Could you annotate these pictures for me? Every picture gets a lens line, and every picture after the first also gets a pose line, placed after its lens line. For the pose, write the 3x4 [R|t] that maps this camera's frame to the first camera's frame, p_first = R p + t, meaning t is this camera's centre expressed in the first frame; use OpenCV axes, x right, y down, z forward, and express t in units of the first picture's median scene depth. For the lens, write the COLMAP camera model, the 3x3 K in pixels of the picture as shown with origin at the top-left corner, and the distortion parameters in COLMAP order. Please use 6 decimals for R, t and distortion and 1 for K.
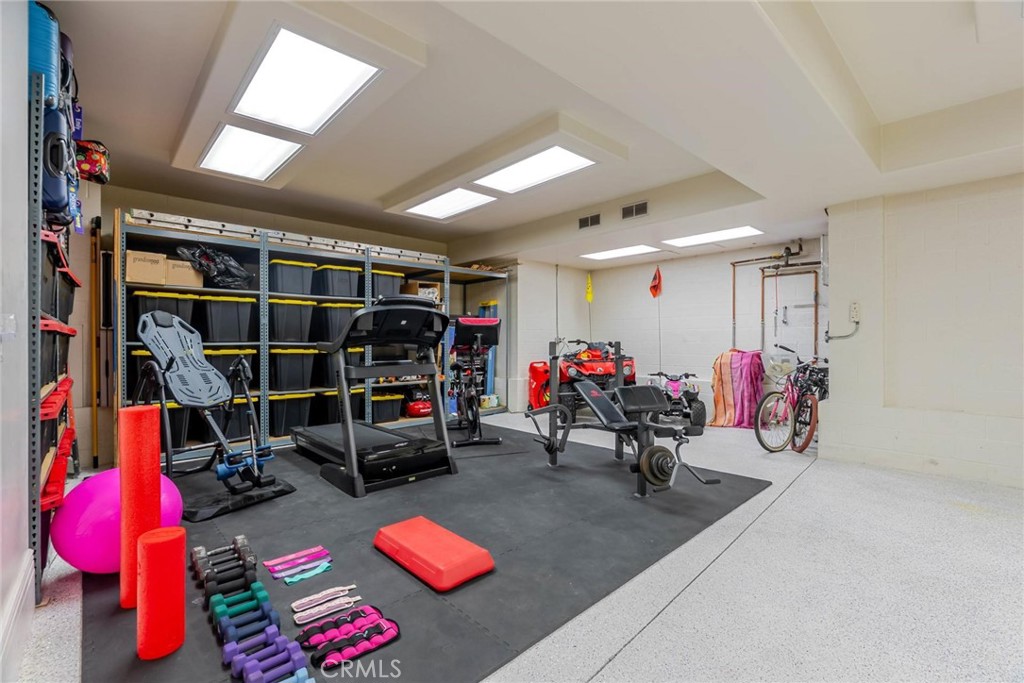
lens RADIAL K [[451.1, 0, 512.9], [0, 451.1, 343.4], [0, 0, 1]] dist [-0.001725, 0.000294]
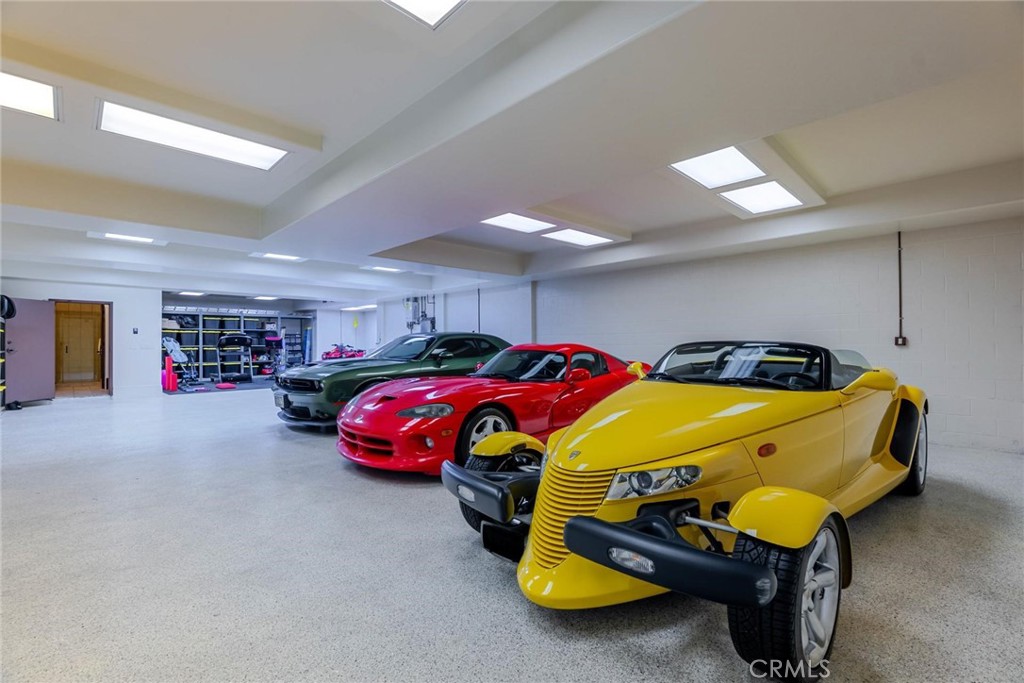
lens RADIAL K [[451.1, 0, 511.1], [0, 451.1, 339.4], [0, 0, 1]] dist [-0.001725, 0.000294]
pose [[0.998949, -0.001917, 0.045806, 1.330433], [0.002494, 0.999918, -0.012531, -0.001344], [-0.045778, 0.012632, 0.998872, -2.021594]]
